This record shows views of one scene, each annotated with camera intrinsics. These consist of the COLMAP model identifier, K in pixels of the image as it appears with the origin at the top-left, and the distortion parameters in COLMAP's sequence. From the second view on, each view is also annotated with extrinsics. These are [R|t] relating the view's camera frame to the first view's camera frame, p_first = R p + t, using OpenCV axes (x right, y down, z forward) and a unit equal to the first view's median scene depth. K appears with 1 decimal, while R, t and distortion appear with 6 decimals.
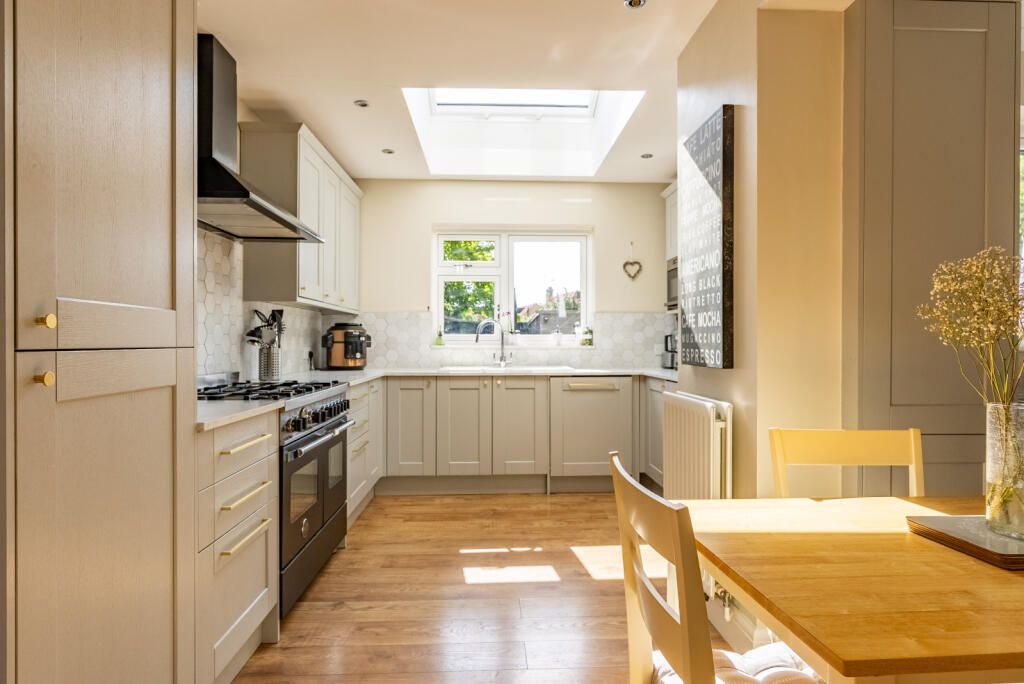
lens RADIAL K [[596.3, 0, 513.6], [0, 596.3, 344.1], [0, 0, 1]] dist [0.000608, 0.004385]
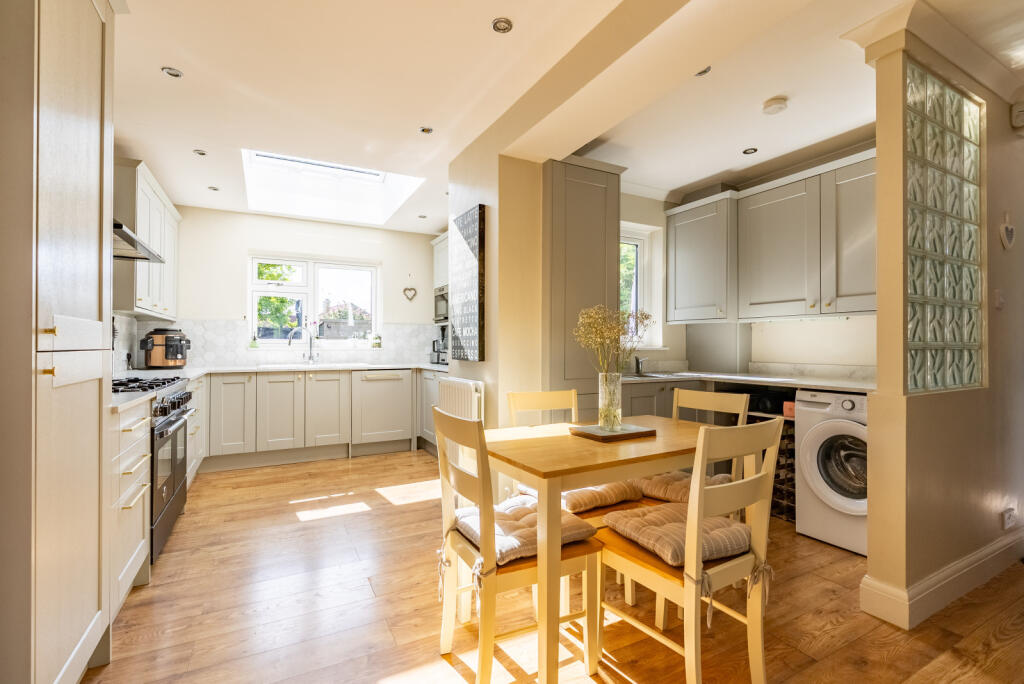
lens RADIAL K [[467.3, 0, 511.3], [0, 467.3, 342.8], [0, 0, 1]] dist [-0.017719, 0.002236]
pose [[0.903347, 0.002910, 0.428900, -0.088088], [0.000542, 0.999968, -0.007927, -0.000286], [-0.428910, 0.007393, 0.903317, -0.151347]]
